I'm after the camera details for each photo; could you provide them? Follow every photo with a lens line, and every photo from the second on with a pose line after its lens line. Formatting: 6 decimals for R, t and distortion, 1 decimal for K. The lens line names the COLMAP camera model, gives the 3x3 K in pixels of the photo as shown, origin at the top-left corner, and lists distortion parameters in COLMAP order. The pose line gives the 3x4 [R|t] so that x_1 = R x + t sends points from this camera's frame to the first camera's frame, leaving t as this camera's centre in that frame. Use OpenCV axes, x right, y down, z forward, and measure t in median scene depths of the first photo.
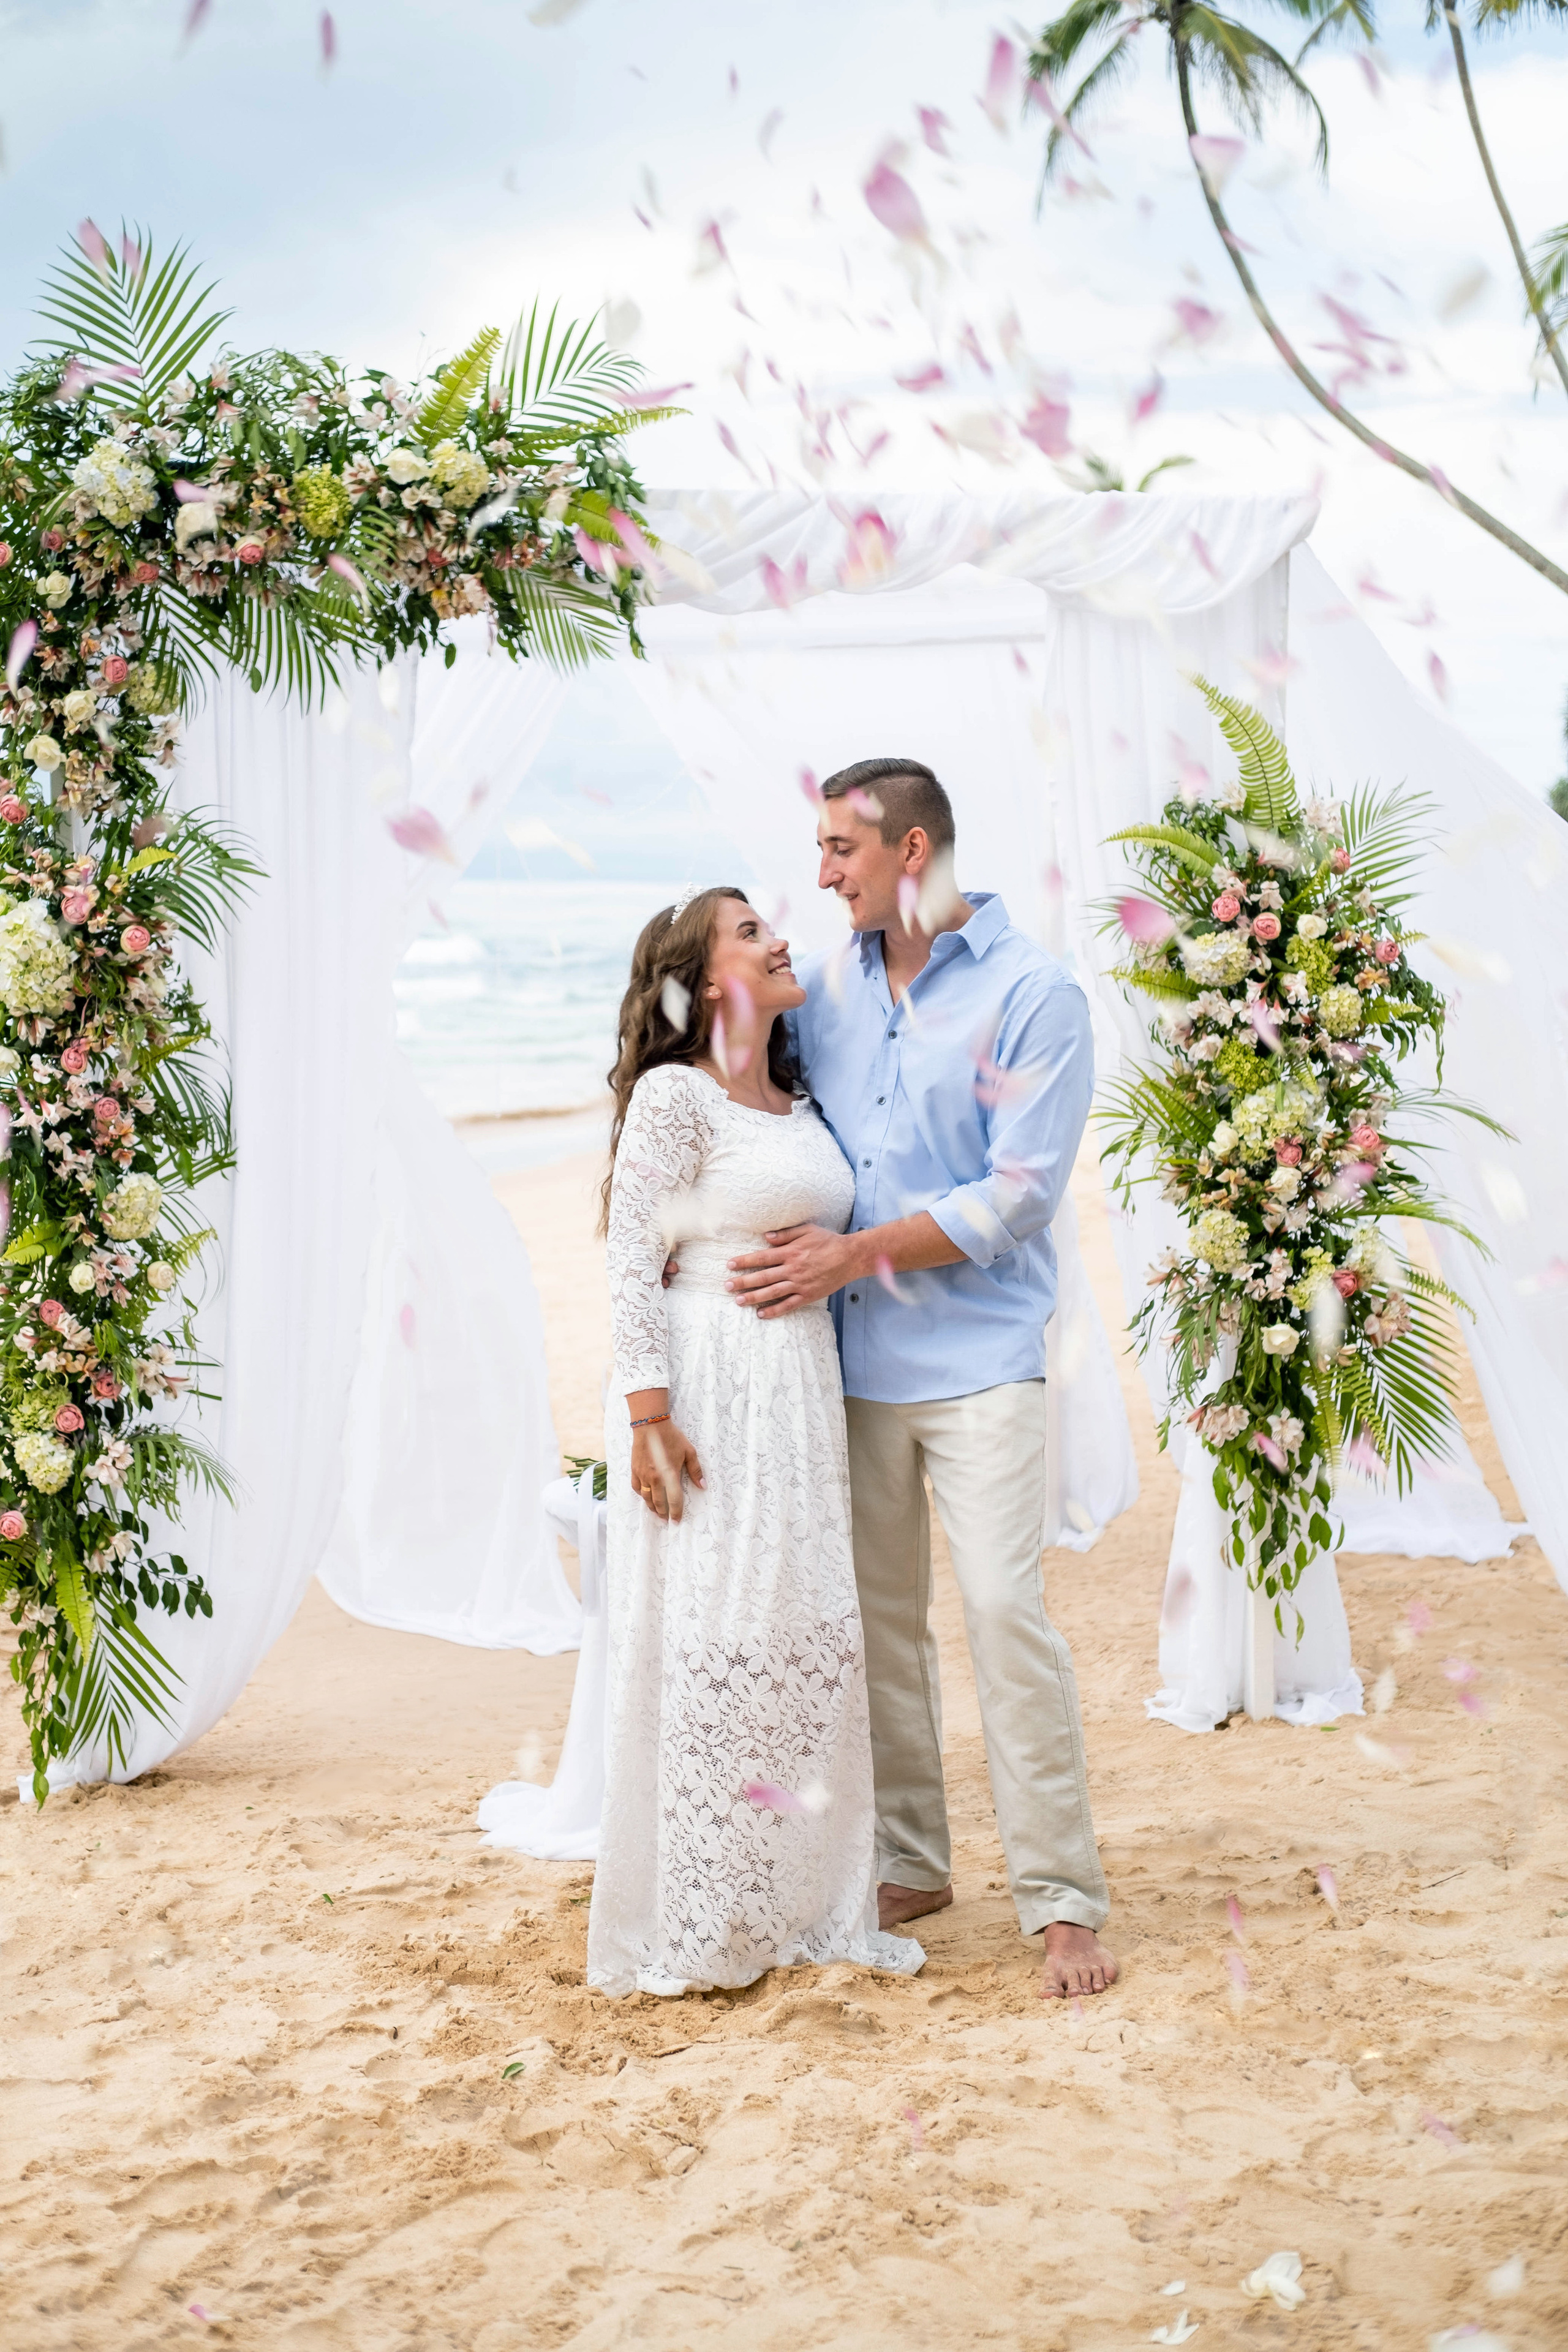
lens RADIAL K [[3555.6, 0, 784.0], [0, 3555.6, 1176.0], [0, 0, 1]] dist [-0.043635, 0.218843]
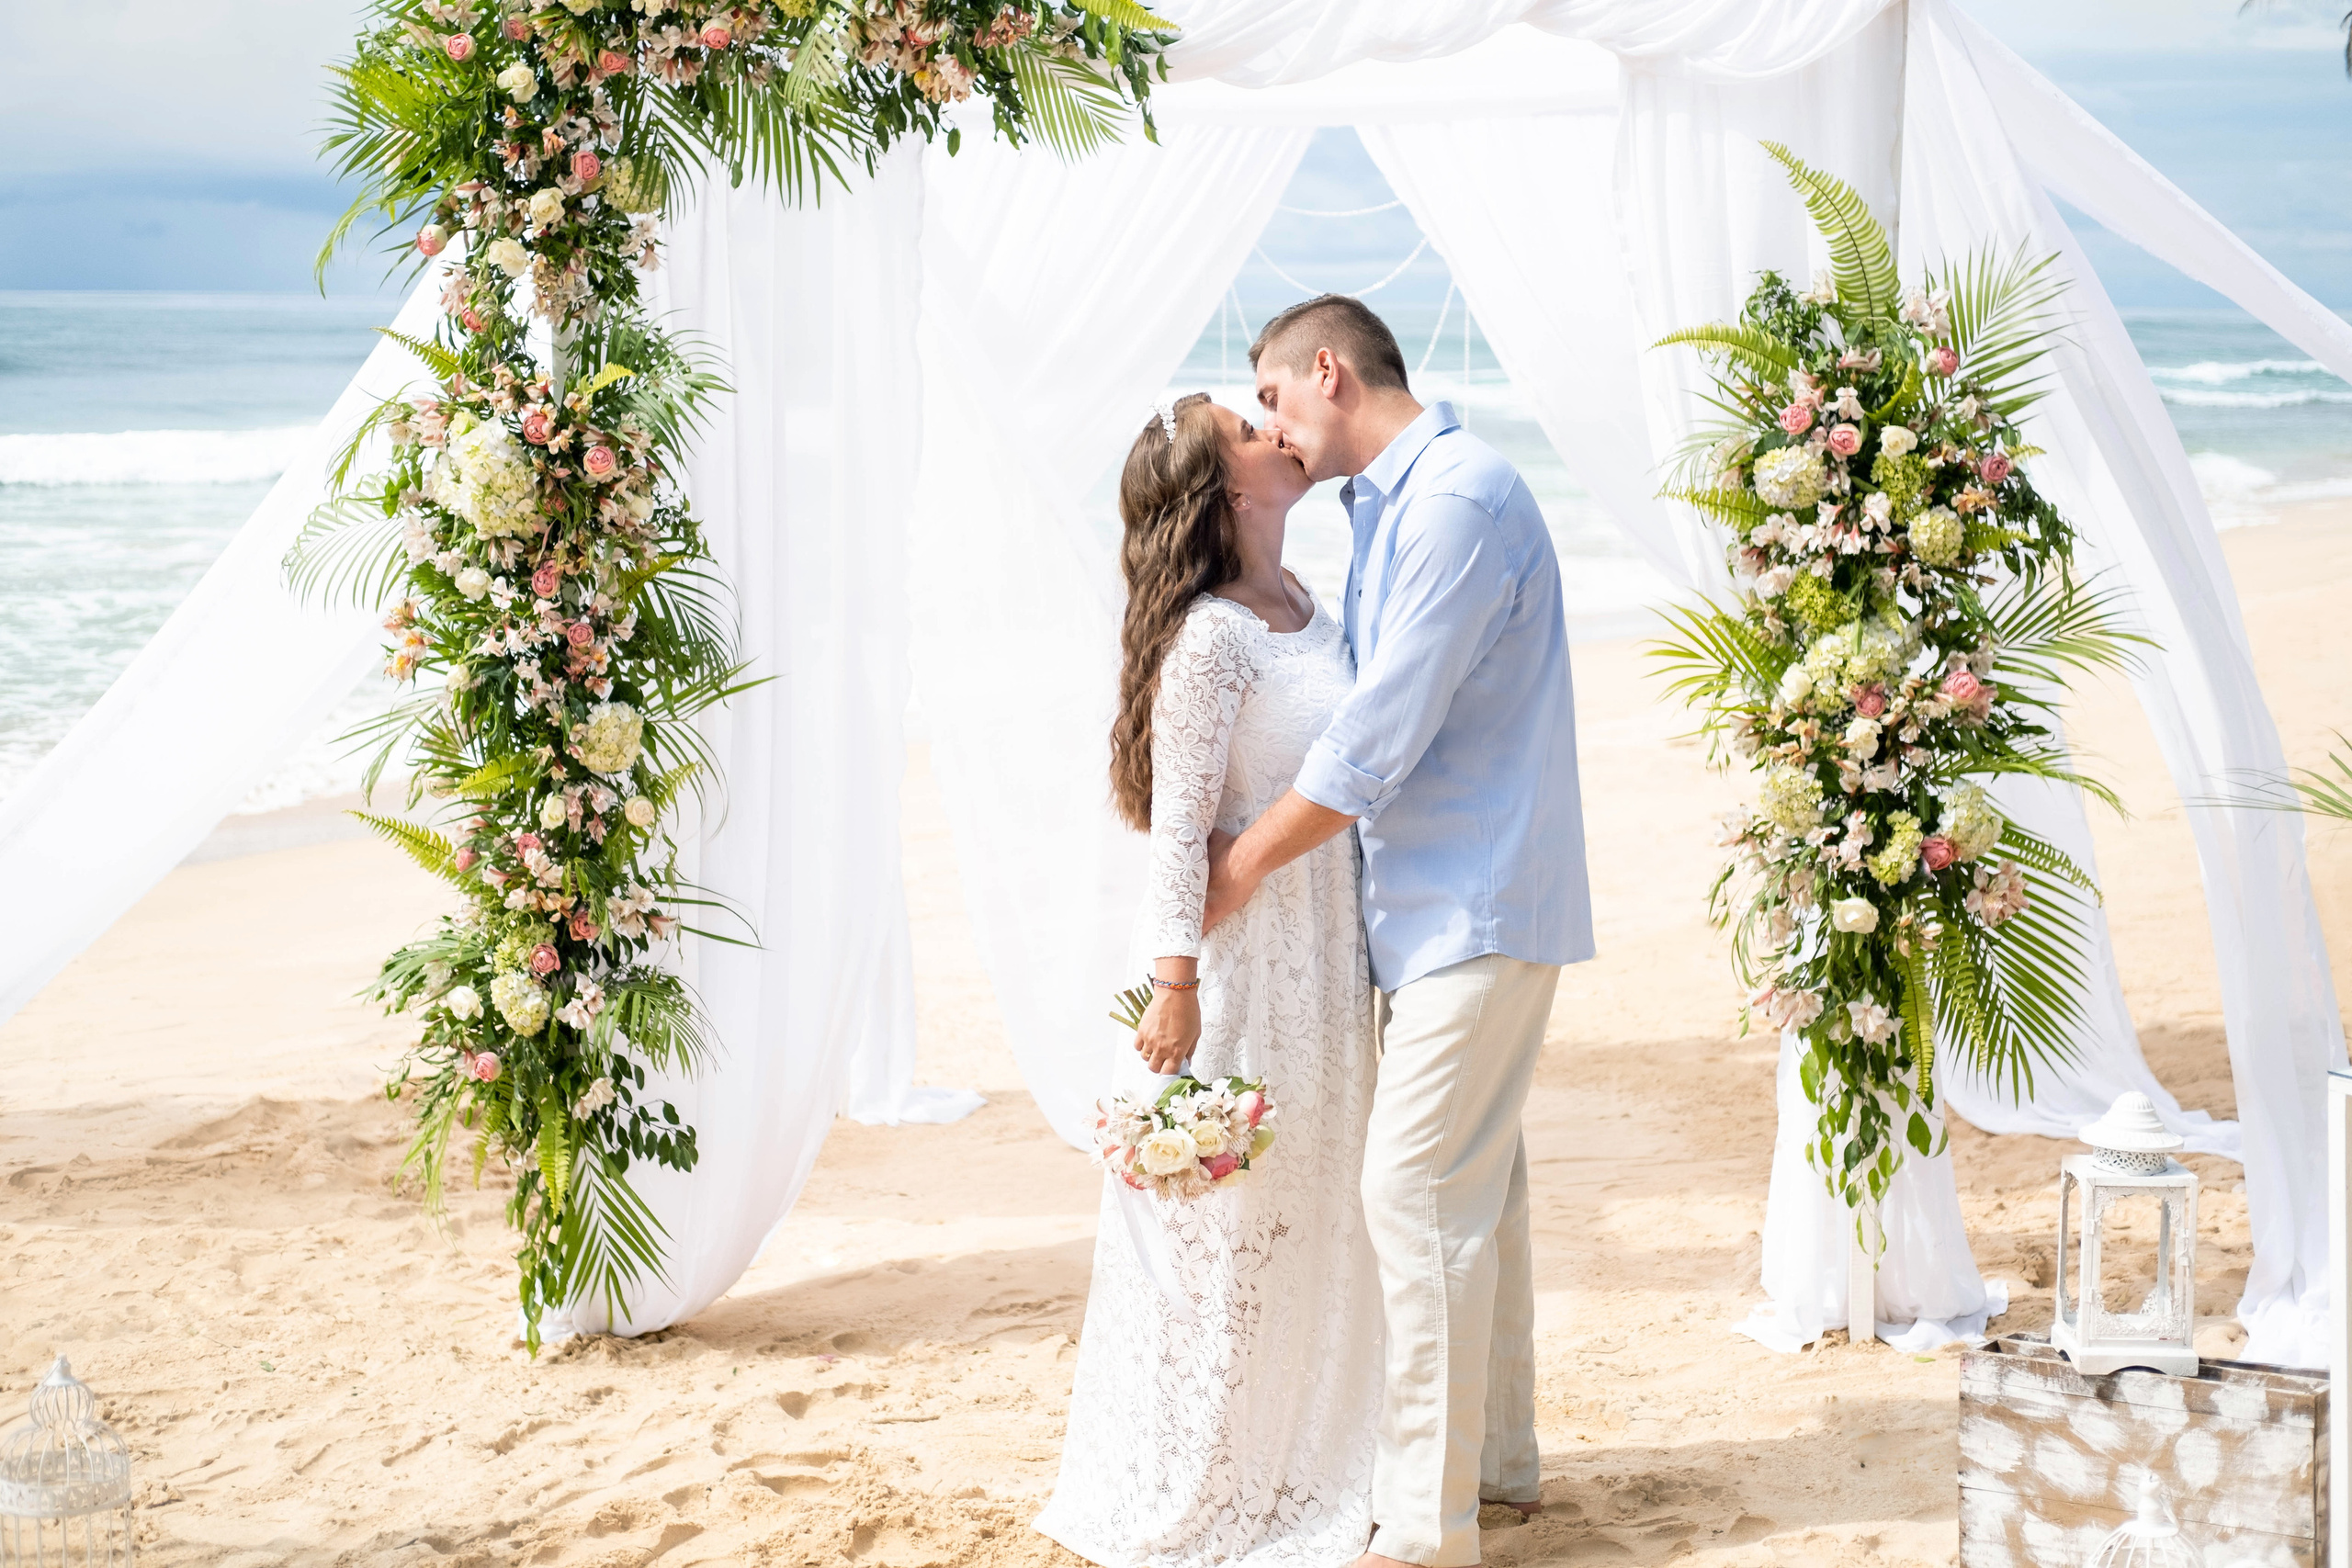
lens RADIAL K [[3555.2, 0, 1176.0], [0, 3555.2, 784.0], [0, 0, 1]] dist [-0.043635, 0.218843]
pose [[0.968057, 0.024790, -0.249500, 0.197063], [-0.012067, 0.998553, 0.052396, -0.030174], [0.250438, -0.047712, 0.966956, 0.121806]]
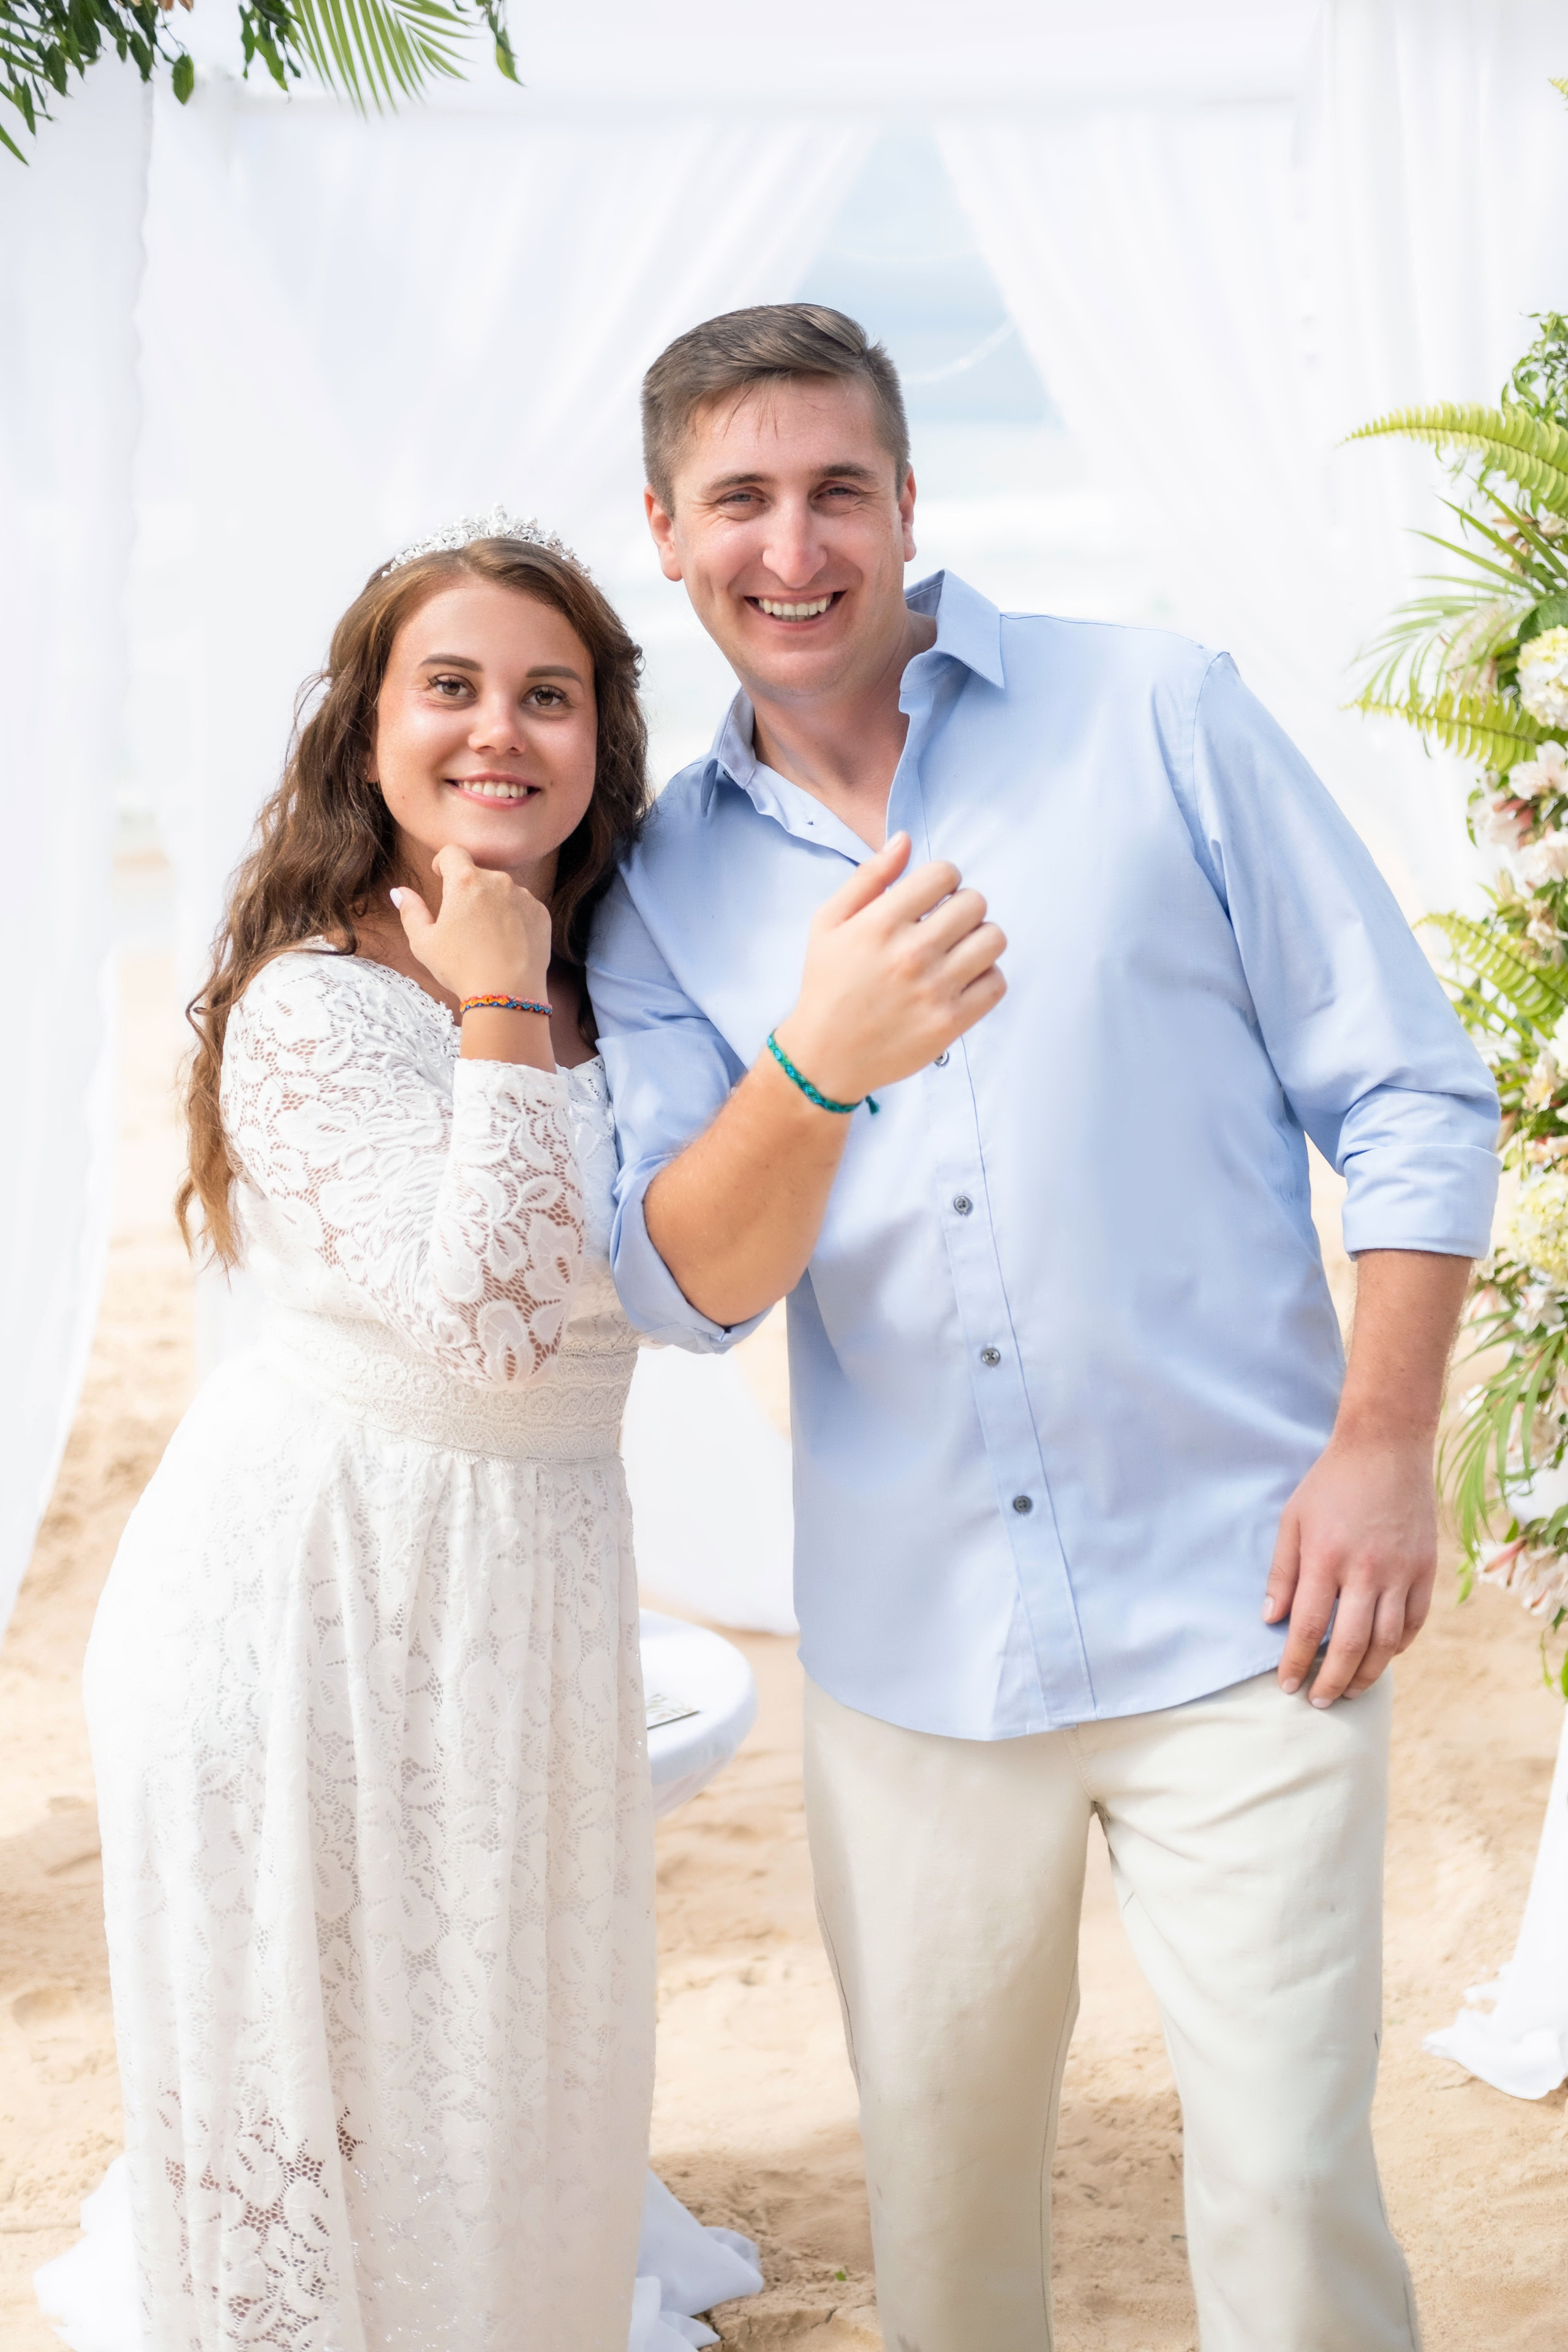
lens RADIAL K [[3573.5, 0, 784.0], [0, 3573.5, 1176.0], [0, 0, 1]] dist [-0.001708, 0.008232]
pose [[0.960784, 0.063405, -0.269953, 0.155721], [-0.030064, 0.991588, 0.125896, -0.052046], [0.275664, -0.112843, 0.954608, 0.489775]]
